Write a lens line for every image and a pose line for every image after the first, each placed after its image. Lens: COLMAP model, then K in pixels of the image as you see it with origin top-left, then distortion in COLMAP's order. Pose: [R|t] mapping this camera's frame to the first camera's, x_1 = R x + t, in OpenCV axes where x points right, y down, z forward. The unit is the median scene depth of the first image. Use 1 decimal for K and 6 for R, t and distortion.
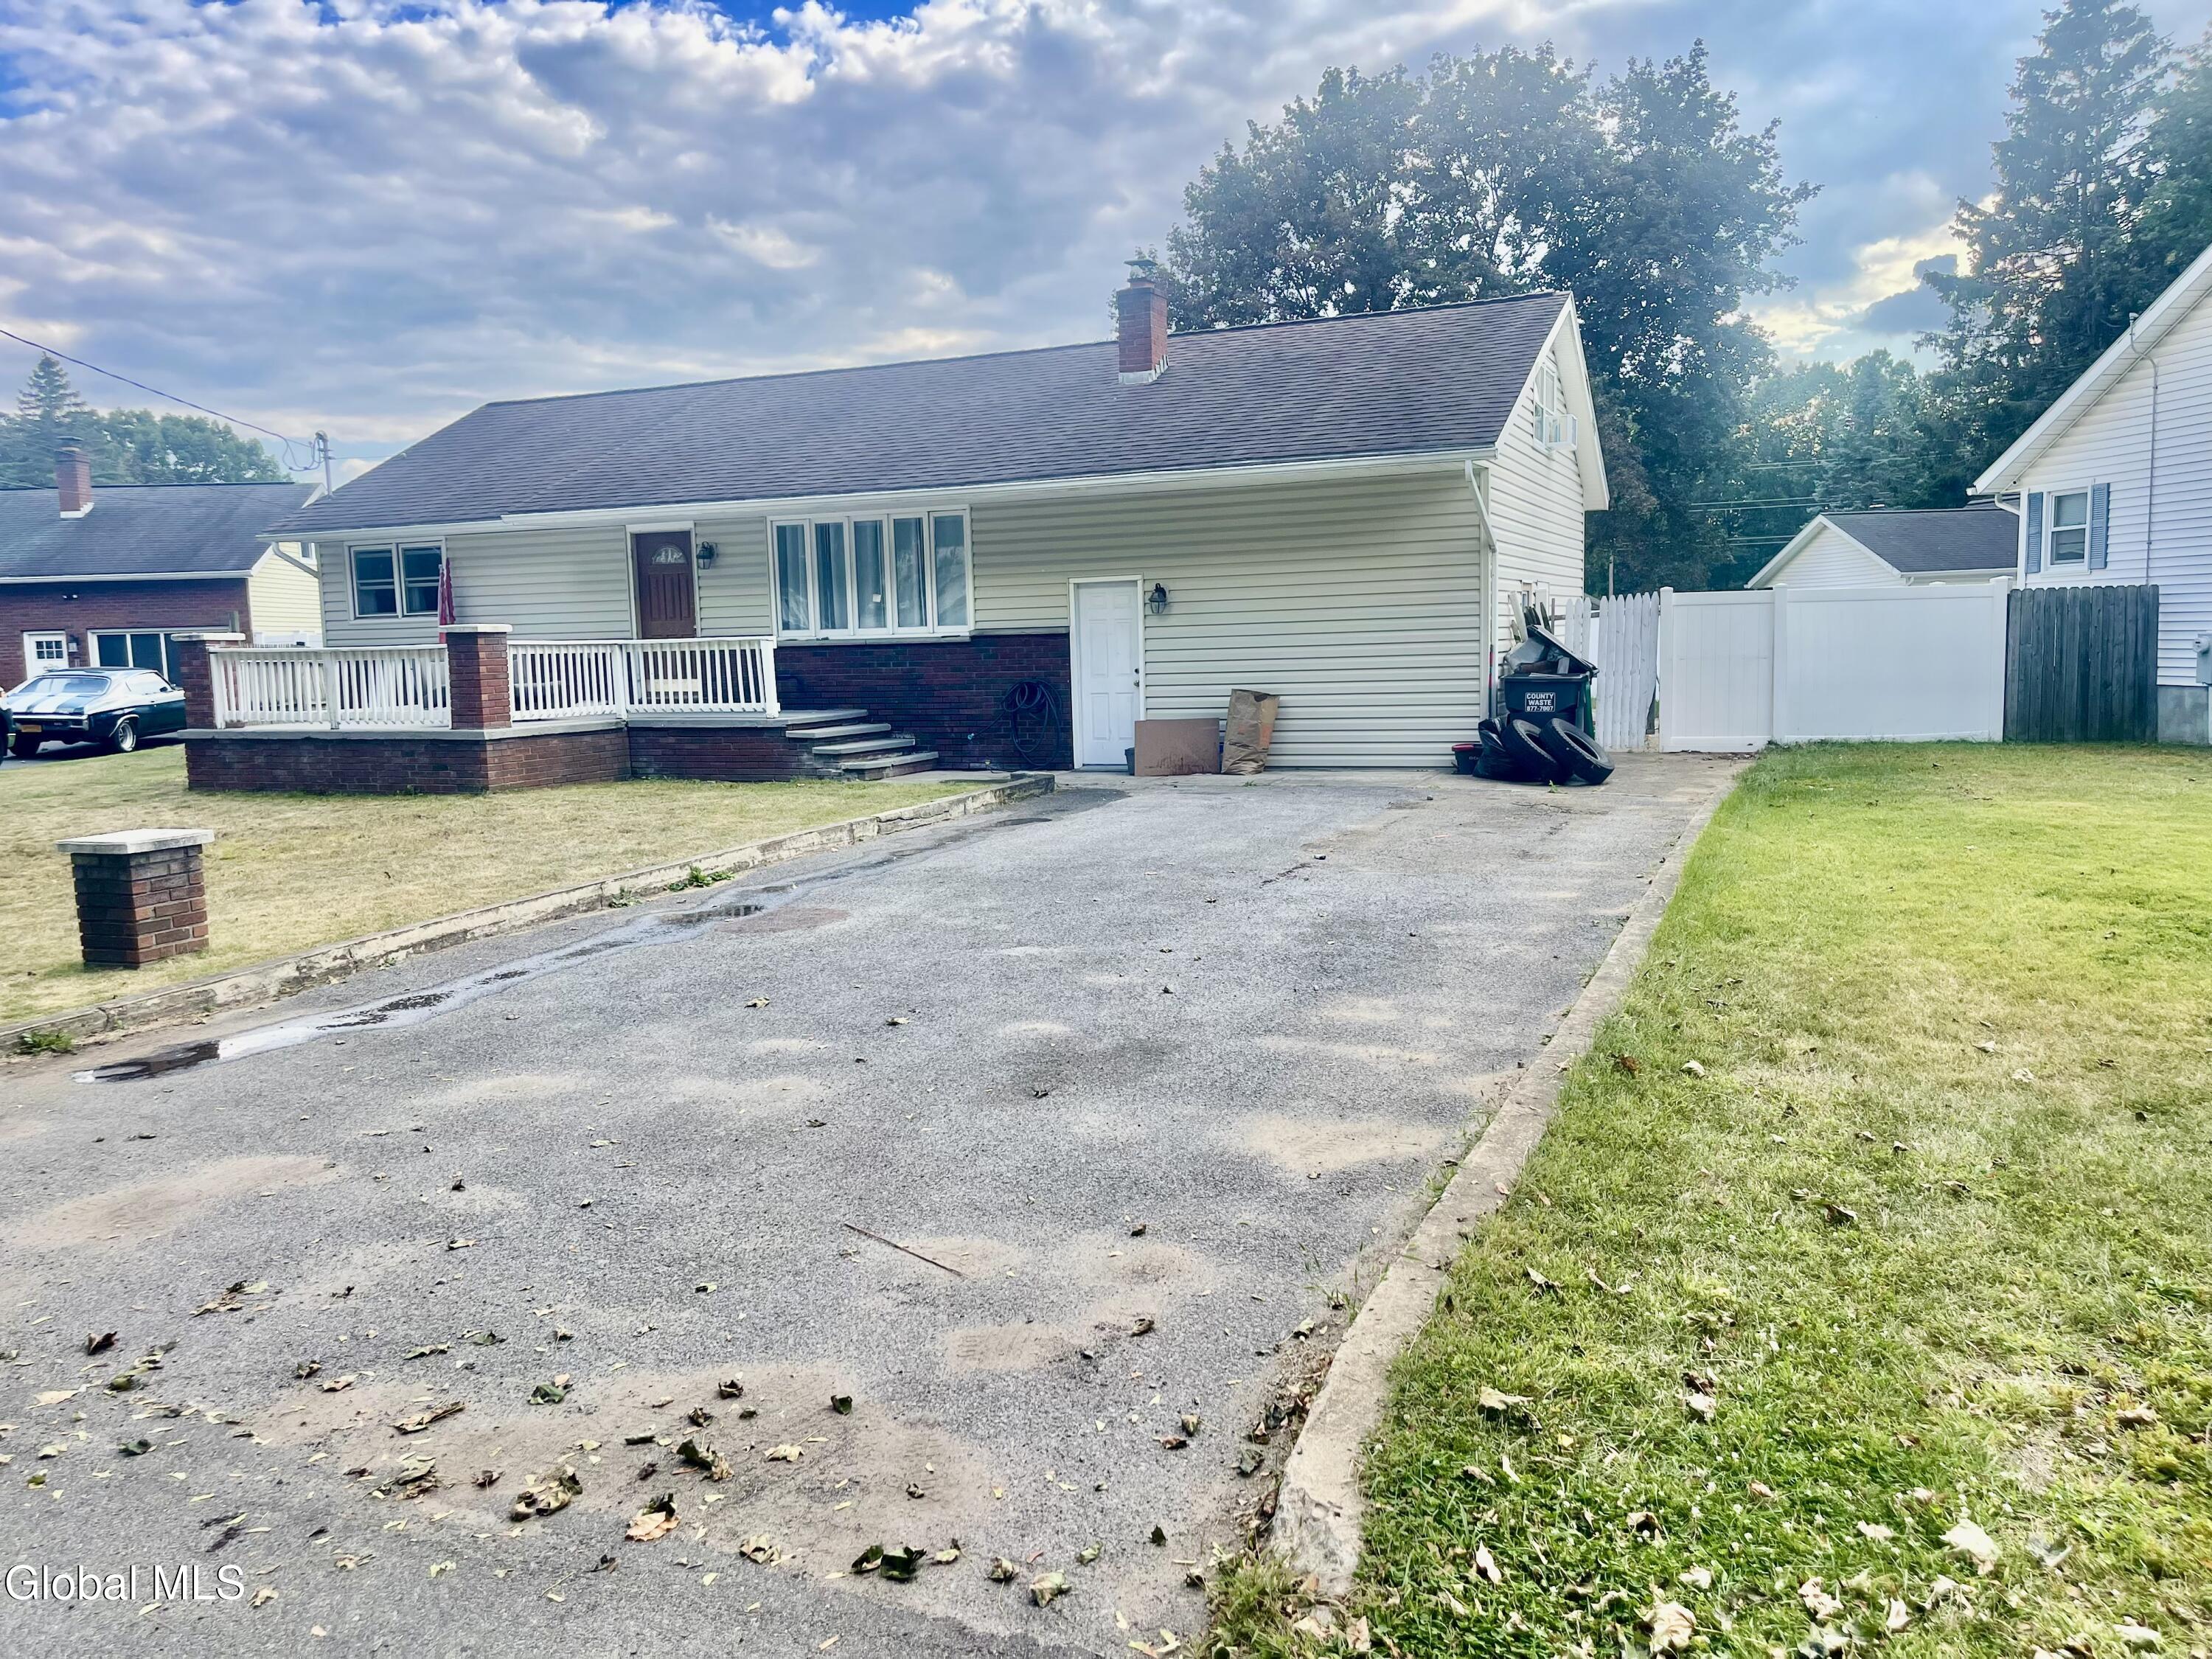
lens RADIAL K [[1648.4, 0, 1096.5], [0, 1648.4, 815.6], [0, 0, 1]] dist [0.067737, -0.072951]
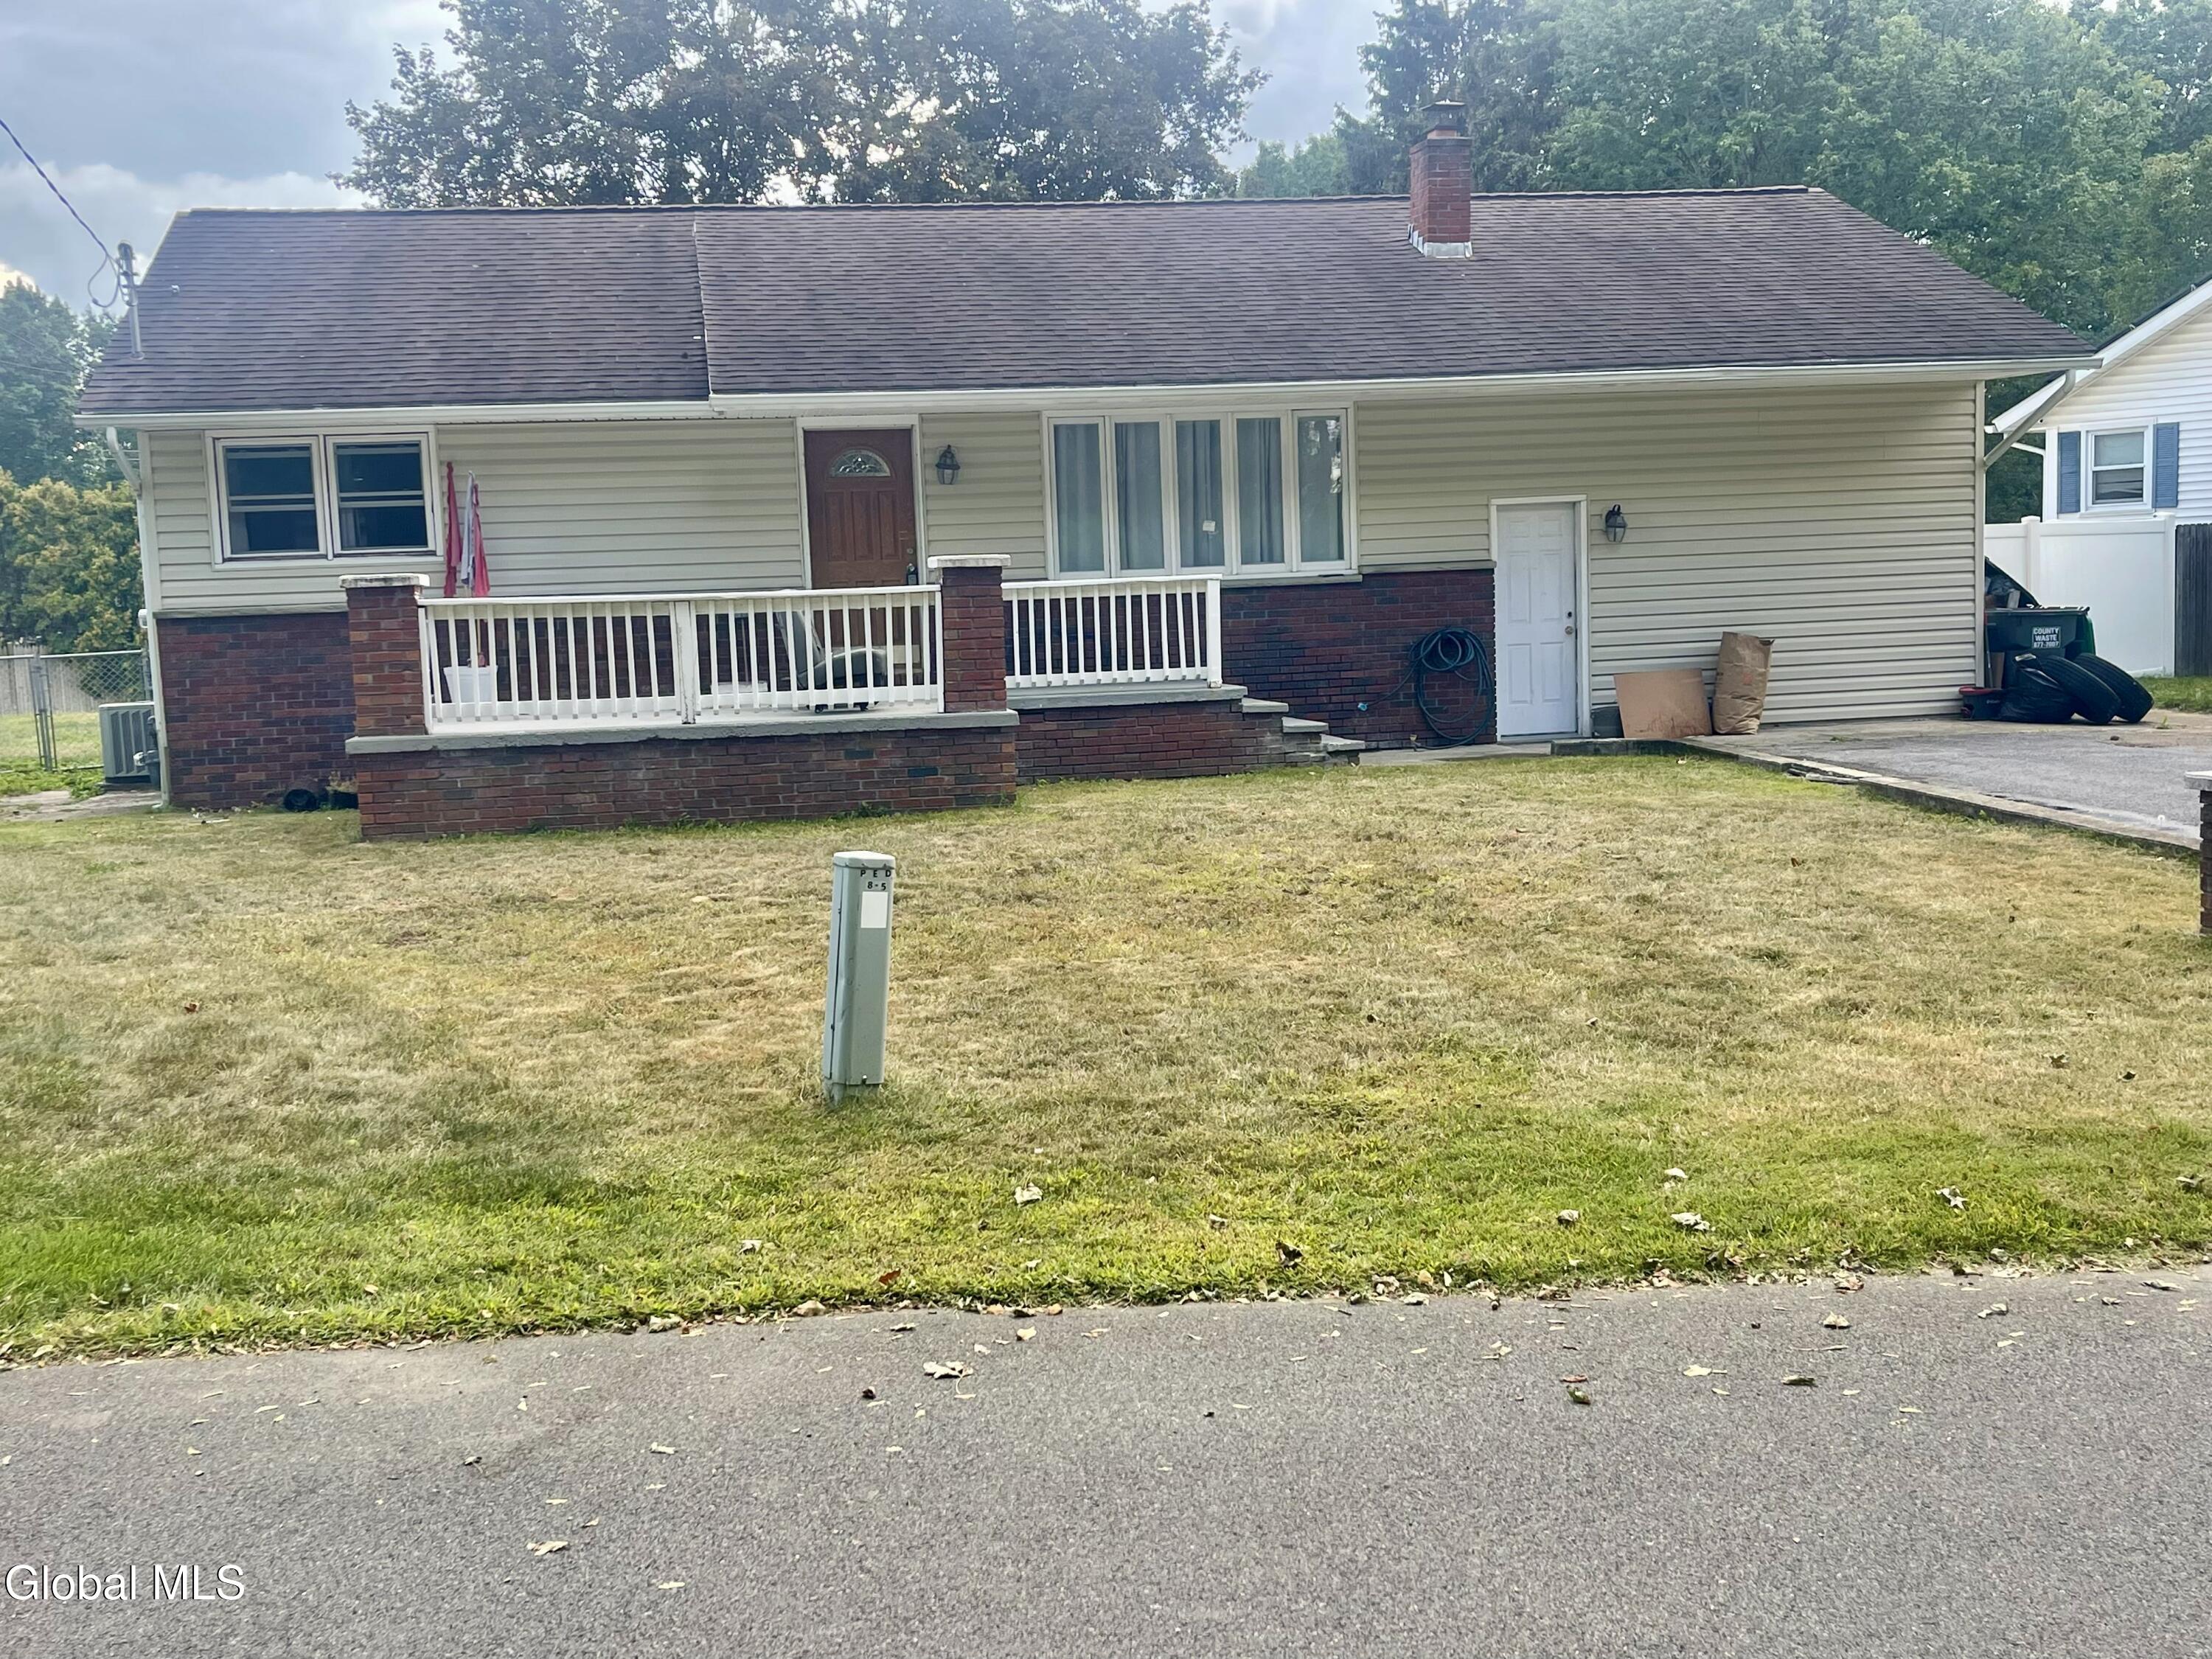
lens RADIAL K [[2202.9, 0, 1100.8], [0, 2202.9, 820.9], [0, 0, 1]] dist [0.170719, -0.327693]
pose [[0.864313, -0.059734, 0.499395, -0.705918], [0.068682, 0.997639, 0.000462, -0.004421], [-0.498243, 0.033900, 0.866374, 0.183071]]
